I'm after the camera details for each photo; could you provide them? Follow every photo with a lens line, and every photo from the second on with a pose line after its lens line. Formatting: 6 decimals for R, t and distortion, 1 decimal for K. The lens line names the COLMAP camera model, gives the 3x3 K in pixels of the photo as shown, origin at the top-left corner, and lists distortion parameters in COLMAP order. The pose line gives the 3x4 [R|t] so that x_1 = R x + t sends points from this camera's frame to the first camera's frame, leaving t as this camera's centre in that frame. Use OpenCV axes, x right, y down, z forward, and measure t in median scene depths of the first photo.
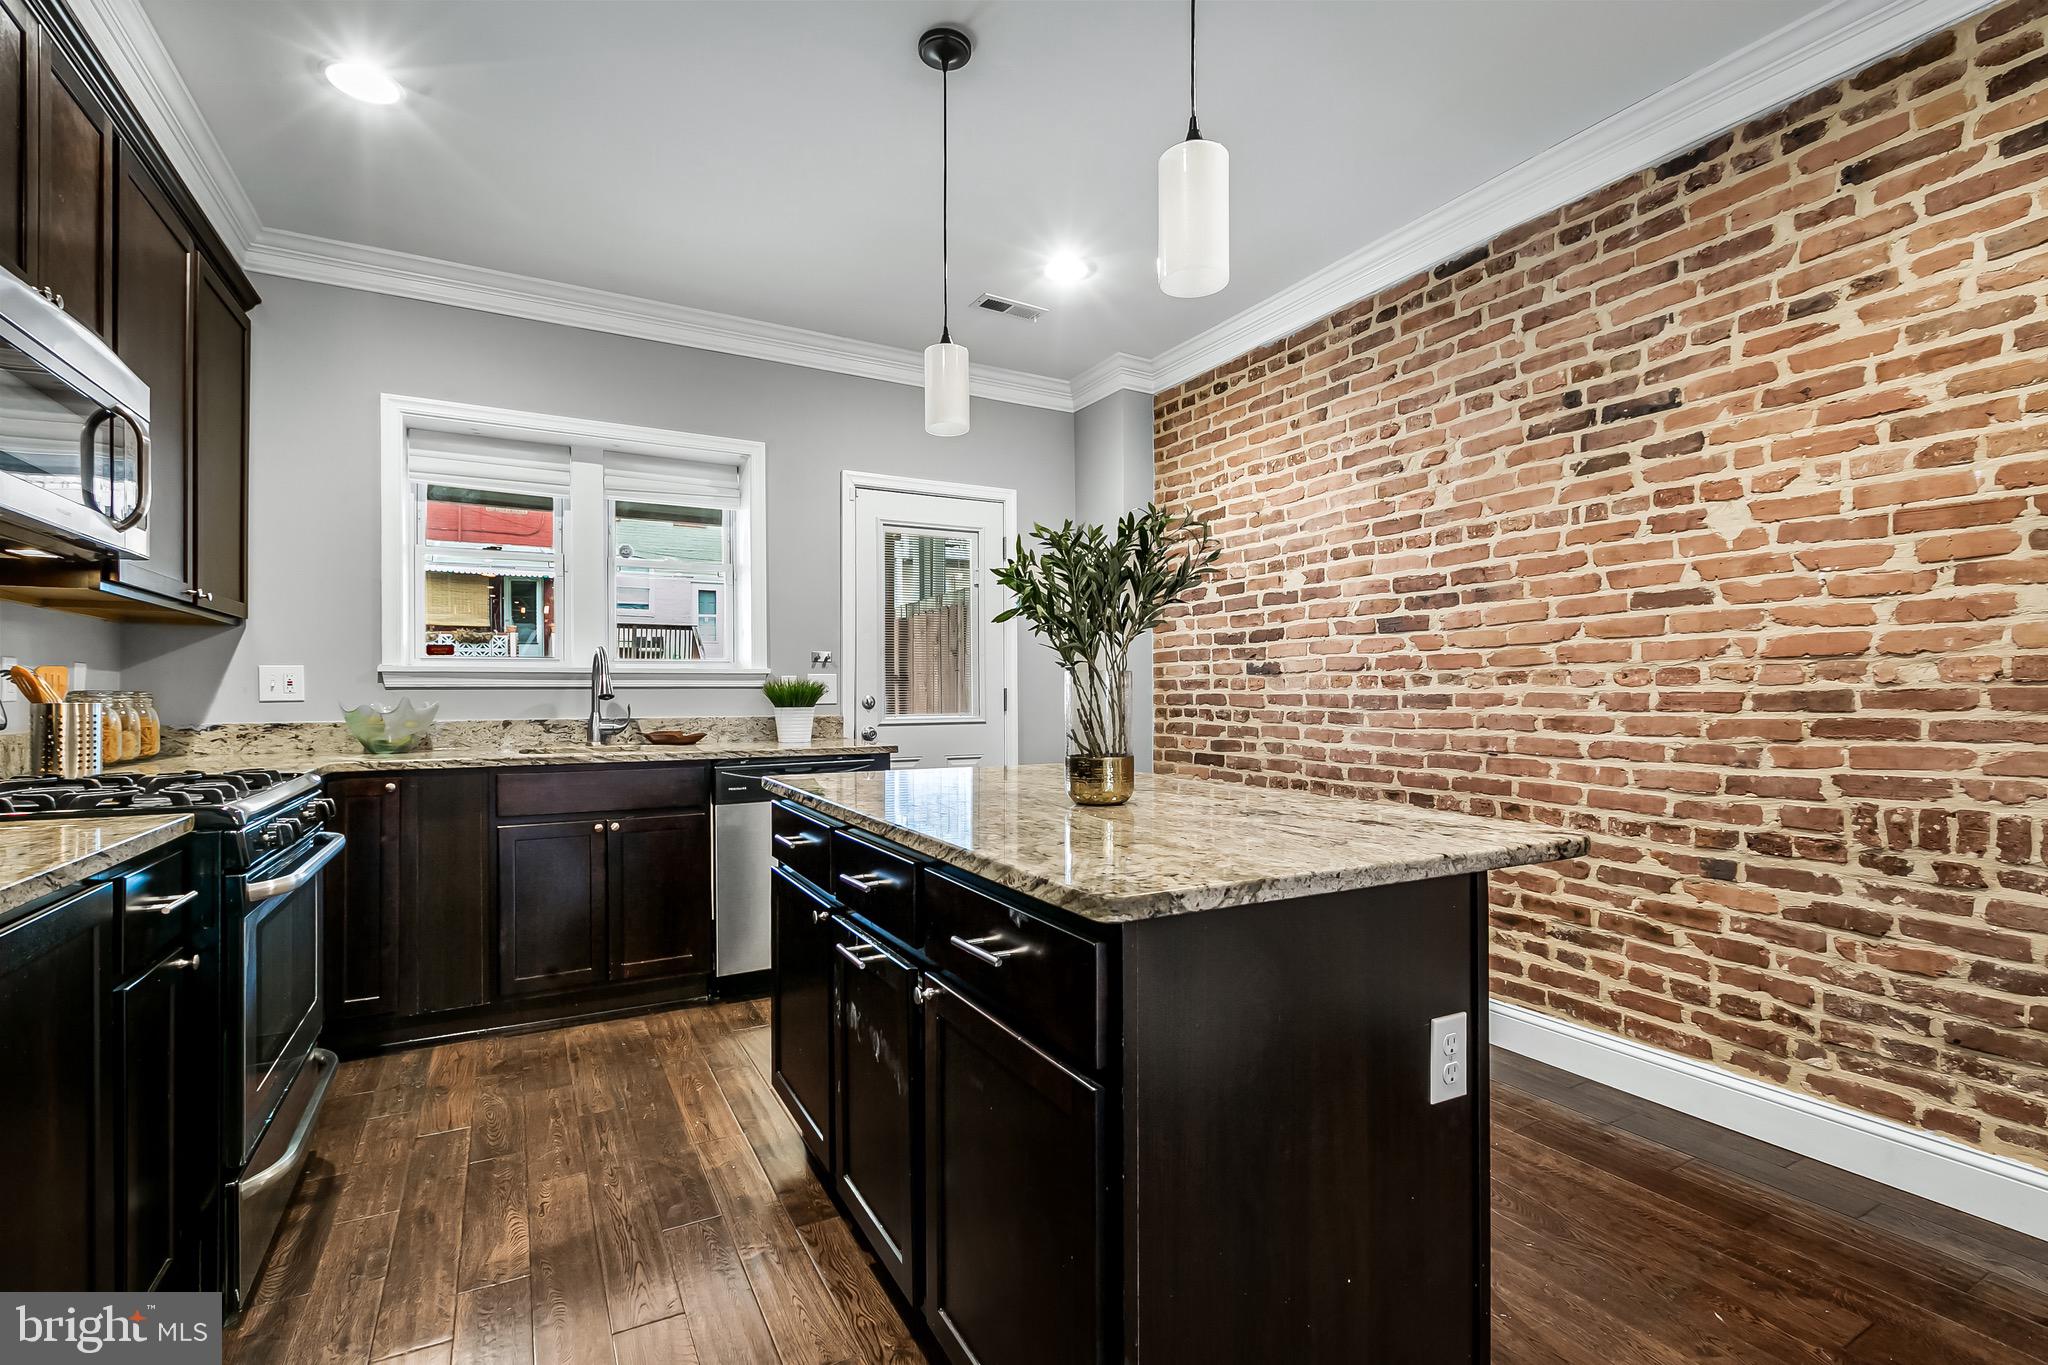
lens RADIAL K [[940.8, 0, 1020.7], [0, 940.8, 688.5], [0, 0, 1]] dist [-0.001901, -0.000212]
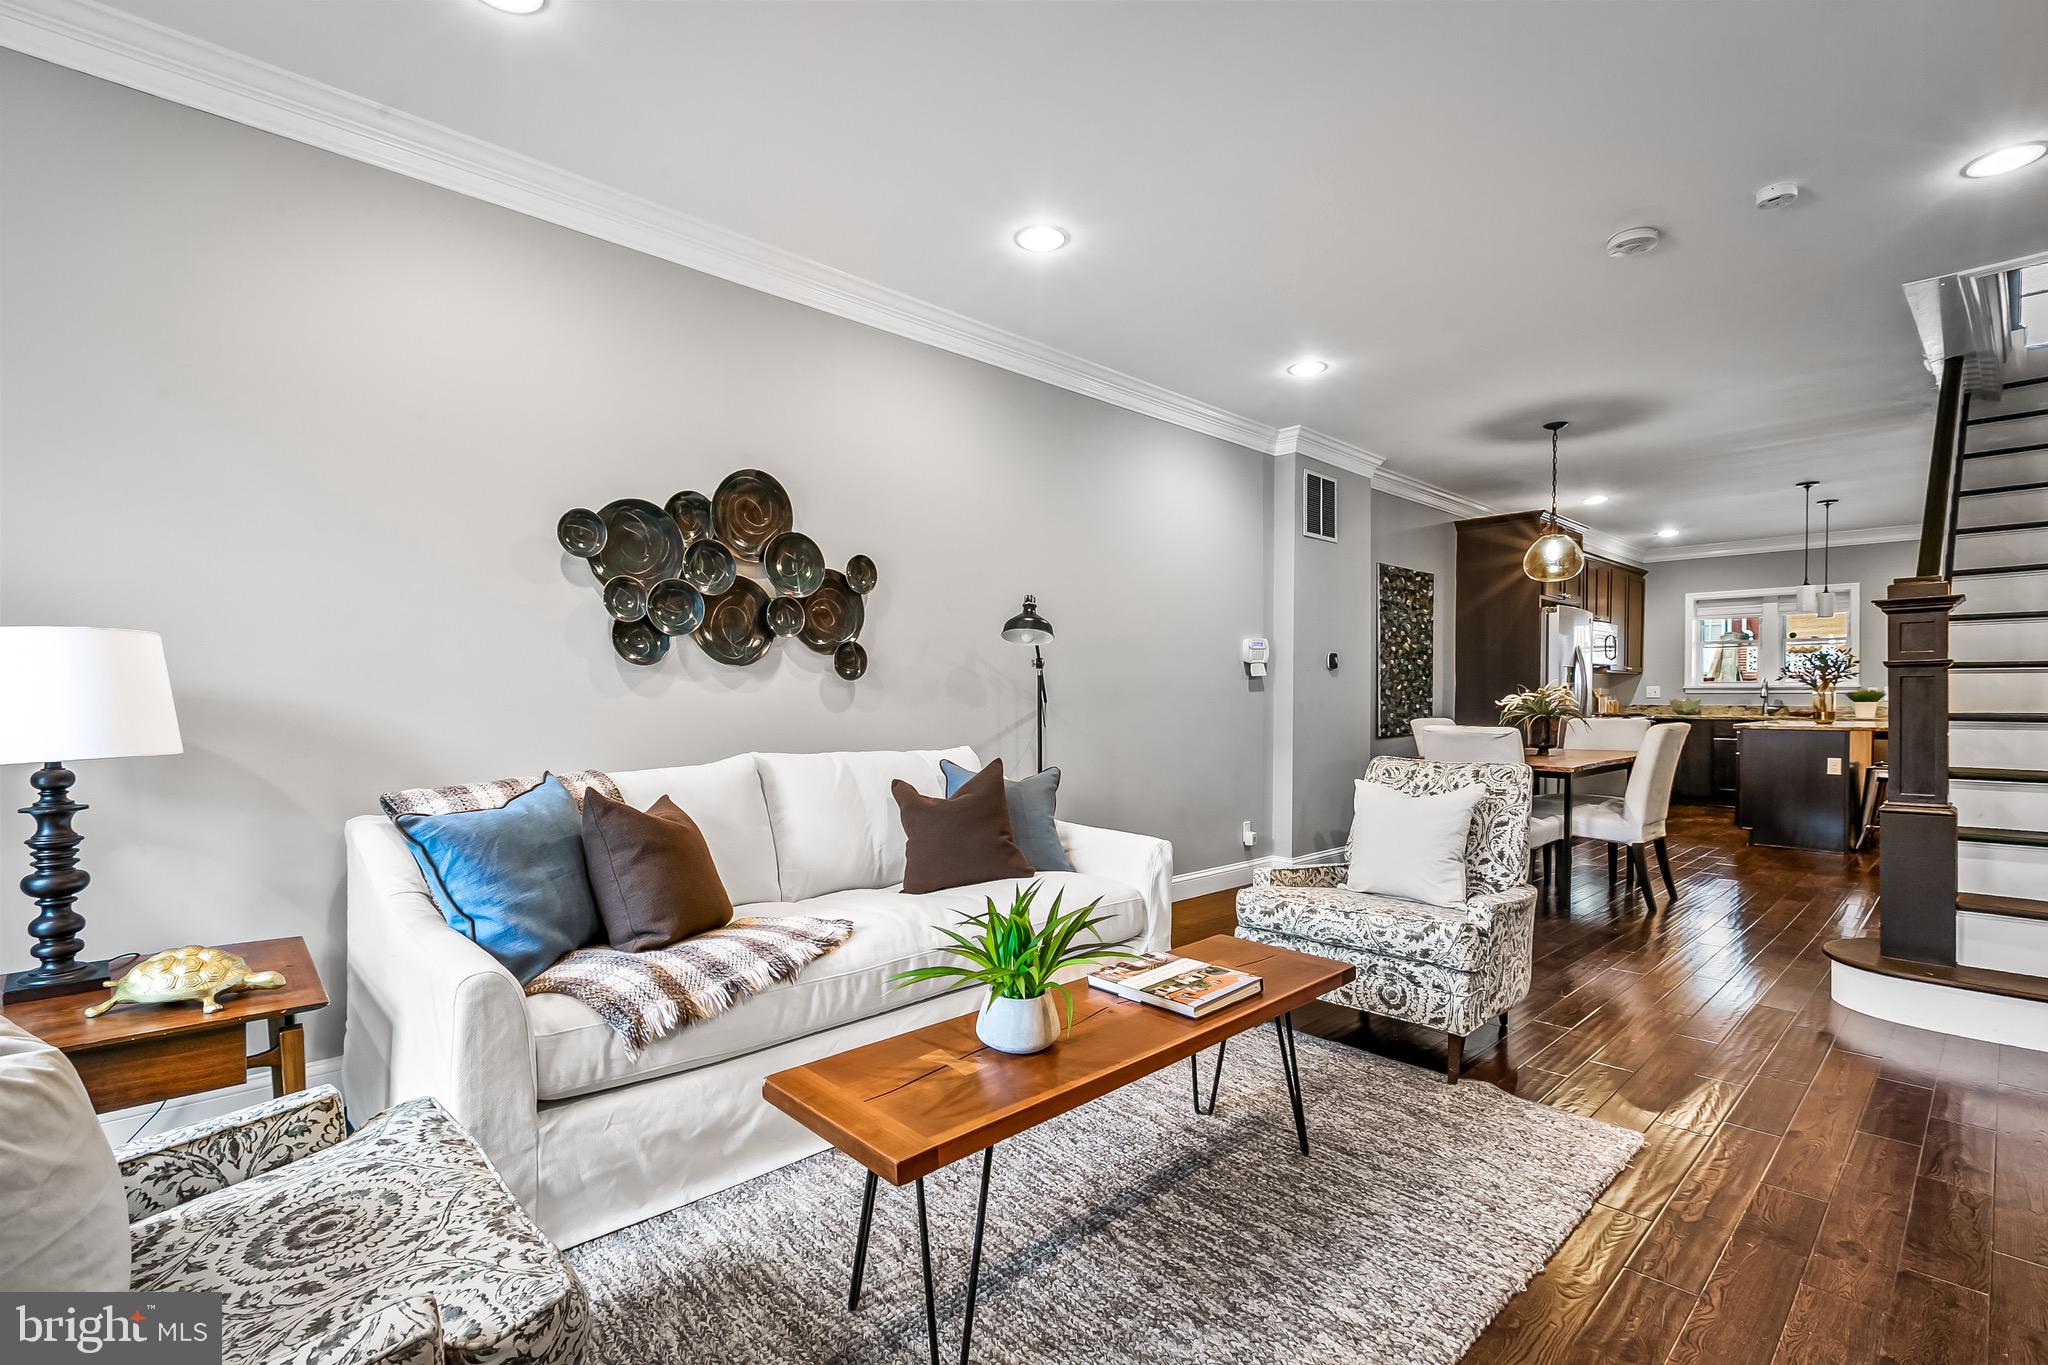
lens RADIAL K [[936.4, 0, 1027.3], [0, 936.4, 714.3], [0, 0, 1]] dist [0.000306, 0.000133]
pose [[0.257315, 0.020280, -0.966115, 1.661259], [0.003377, 0.999755, 0.021886, -0.008093], [0.966322, -0.008894, 0.257183, -1.781619]]
